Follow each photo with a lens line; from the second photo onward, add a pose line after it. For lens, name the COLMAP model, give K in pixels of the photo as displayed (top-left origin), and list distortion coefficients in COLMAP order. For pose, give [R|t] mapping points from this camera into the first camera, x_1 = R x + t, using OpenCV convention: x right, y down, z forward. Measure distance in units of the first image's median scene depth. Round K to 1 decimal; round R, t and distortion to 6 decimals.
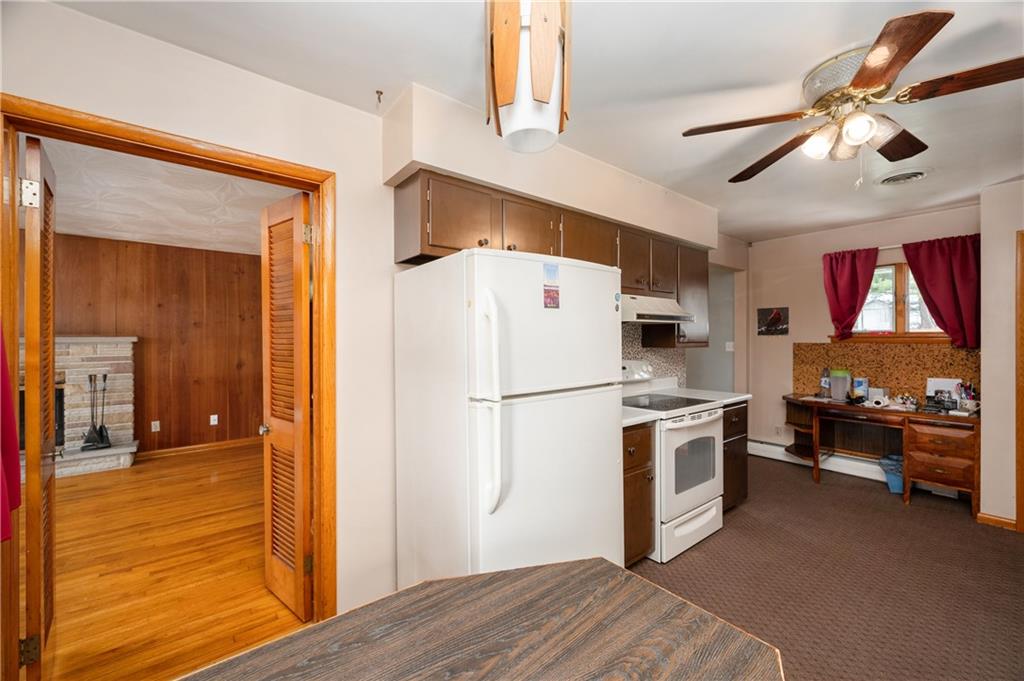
lens RADIAL K [[406.7, 0, 513.8], [0, 406.7, 337.1], [0, 0, 1]] dist [-0.007822, -0.000254]
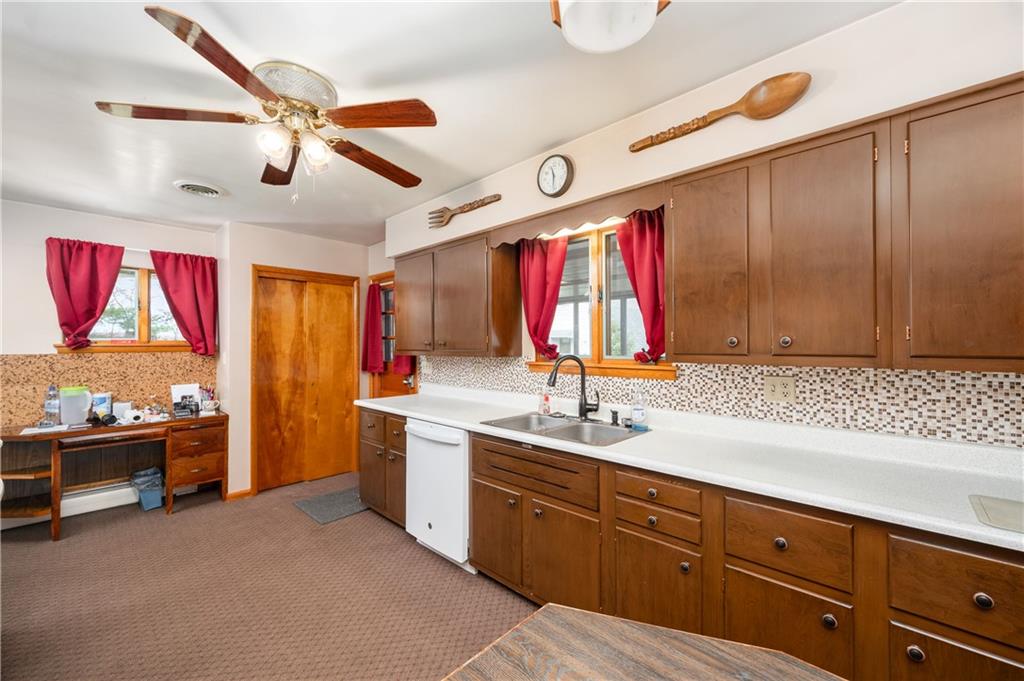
lens RADIAL K [[406.7, 0, 513.6], [0, 406.7, 345.5], [0, 0, 1]] dist [-0.007822, -0.000254]
pose [[-0.133014, -0.002567, 0.991111, -0.120171], [0.000971, 0.999996, 0.002720, -0.003124], [-0.991114, 0.001324, -0.133011, 0.276346]]
